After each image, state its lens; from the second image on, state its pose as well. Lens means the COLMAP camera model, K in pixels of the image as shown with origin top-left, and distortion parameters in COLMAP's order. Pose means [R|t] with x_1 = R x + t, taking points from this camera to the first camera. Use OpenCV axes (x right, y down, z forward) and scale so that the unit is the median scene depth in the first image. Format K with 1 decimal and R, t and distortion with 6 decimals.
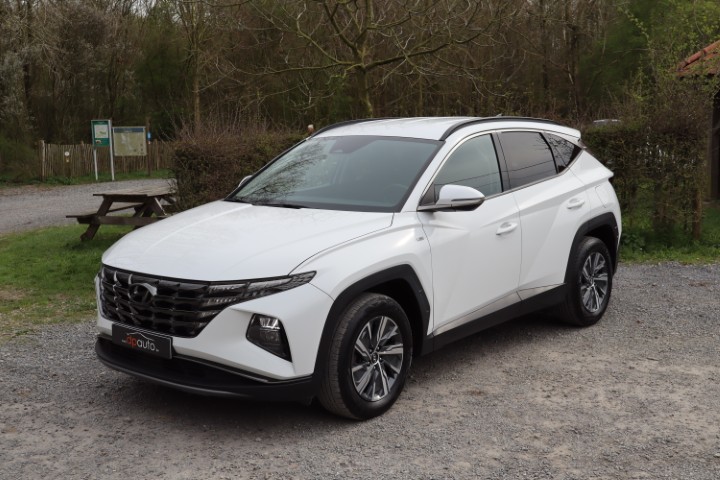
lens RADIAL K [[898.7, 0, 360.9], [0, 898.7, 251.3], [0, 0, 1]] dist [-0.005138, 0.033638]
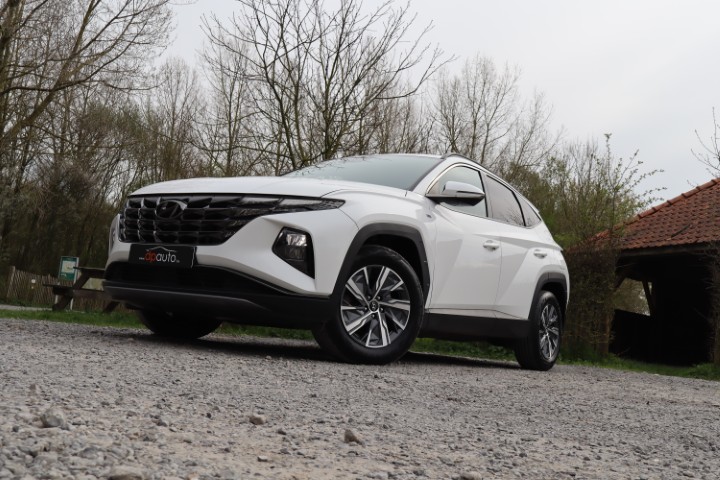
lens RADIAL K [[759.8, 0, 360.0], [0, 759.8, 240.0], [0, 0, 1]] dist [-0.022017, -0.026734]
pose [[0.987199, 0.130345, 0.091920, -0.099894], [-0.102194, 0.959394, -0.262905, 0.274660], [-0.122456, 0.250146, 0.960433, 0.140143]]
